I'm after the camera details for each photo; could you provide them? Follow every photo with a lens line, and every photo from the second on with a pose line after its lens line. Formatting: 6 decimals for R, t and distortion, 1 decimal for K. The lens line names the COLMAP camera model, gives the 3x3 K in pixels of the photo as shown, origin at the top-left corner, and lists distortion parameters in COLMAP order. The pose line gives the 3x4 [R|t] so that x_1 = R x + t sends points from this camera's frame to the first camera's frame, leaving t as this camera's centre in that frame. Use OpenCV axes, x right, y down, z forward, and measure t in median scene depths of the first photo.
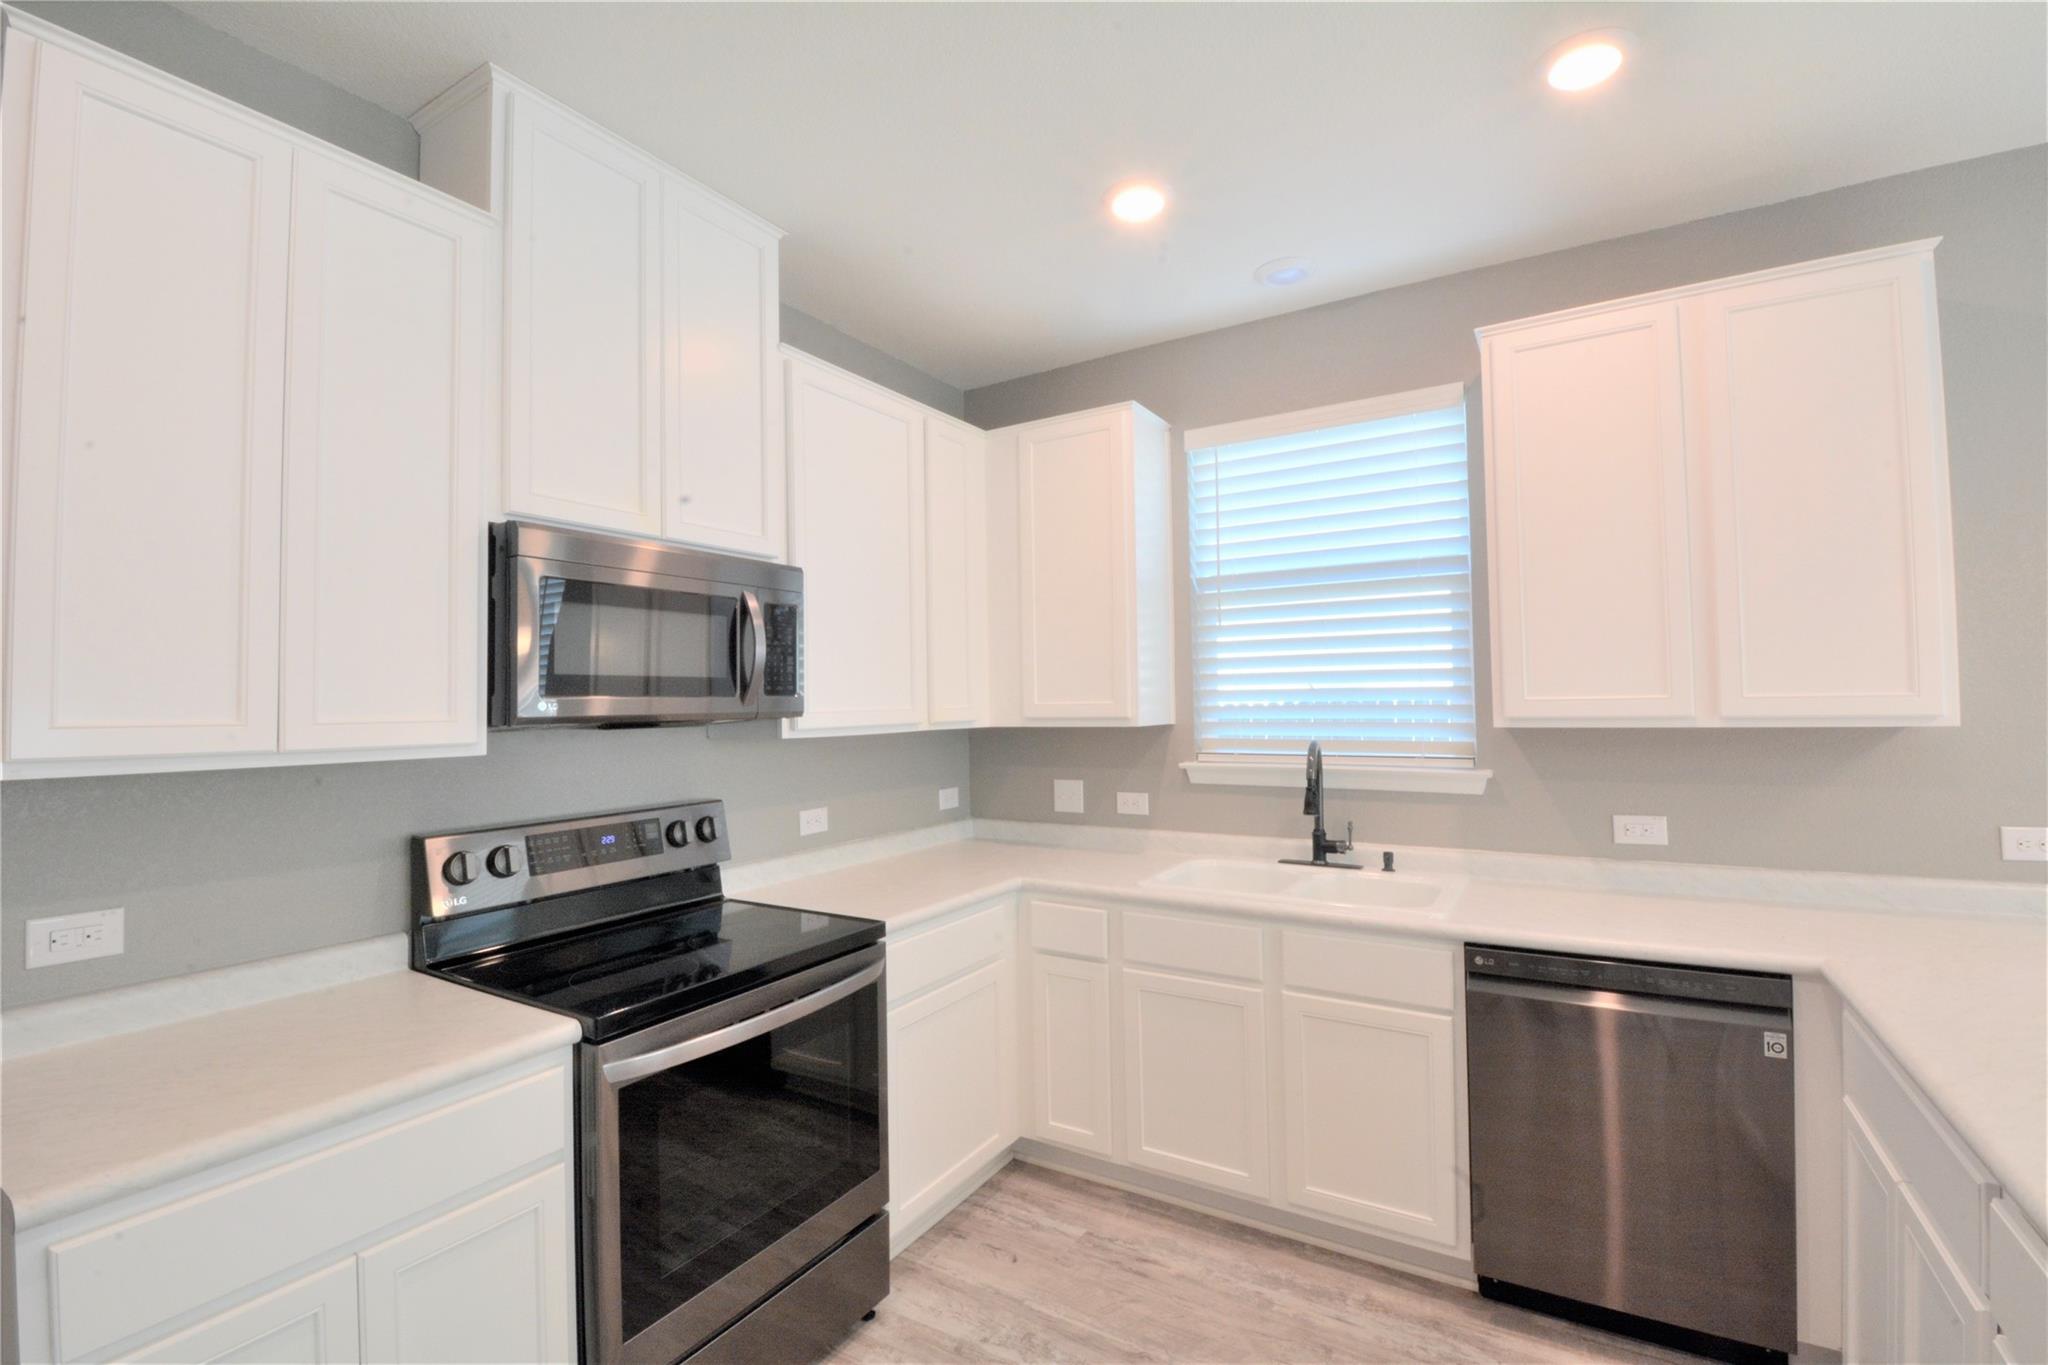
lens RADIAL K [[899.6, 0, 1026.2], [0, 899.6, 669.1], [0, 0, 1]] dist [-0.000087, -0.011445]
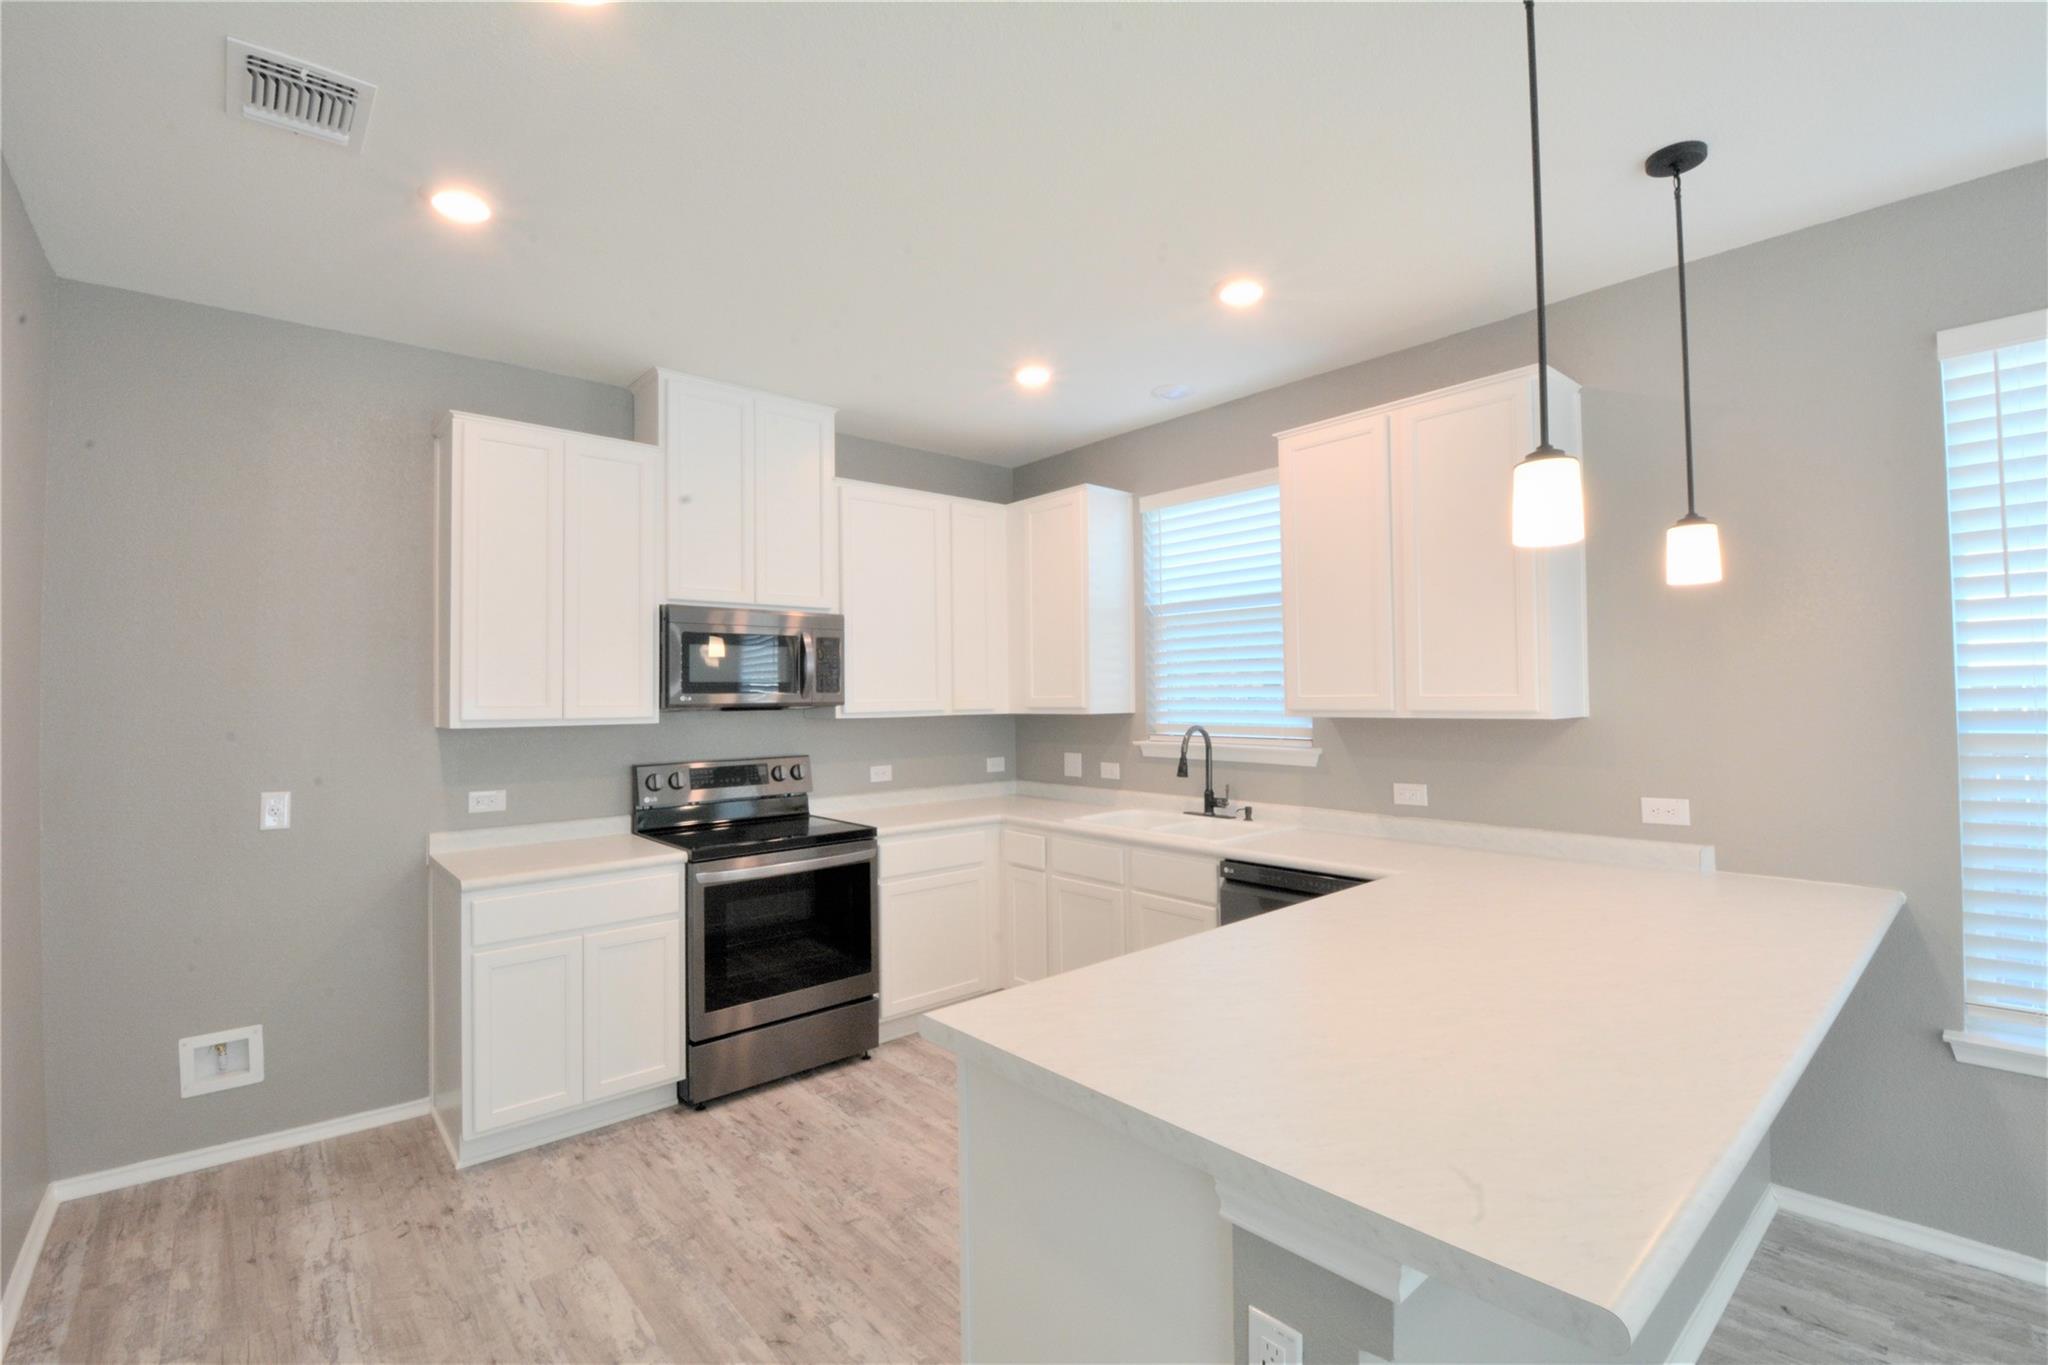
lens RADIAL K [[899.6, 0, 1028.1], [0, 899.6, 668.8], [0, 0, 1]] dist [-0.000087, -0.011445]
pose [[0.954728, -0.004267, -0.297449, 0.634949], [0.007353, 0.999930, 0.009257, -0.029969], [0.297389, -0.011025, 0.954693, -0.534476]]
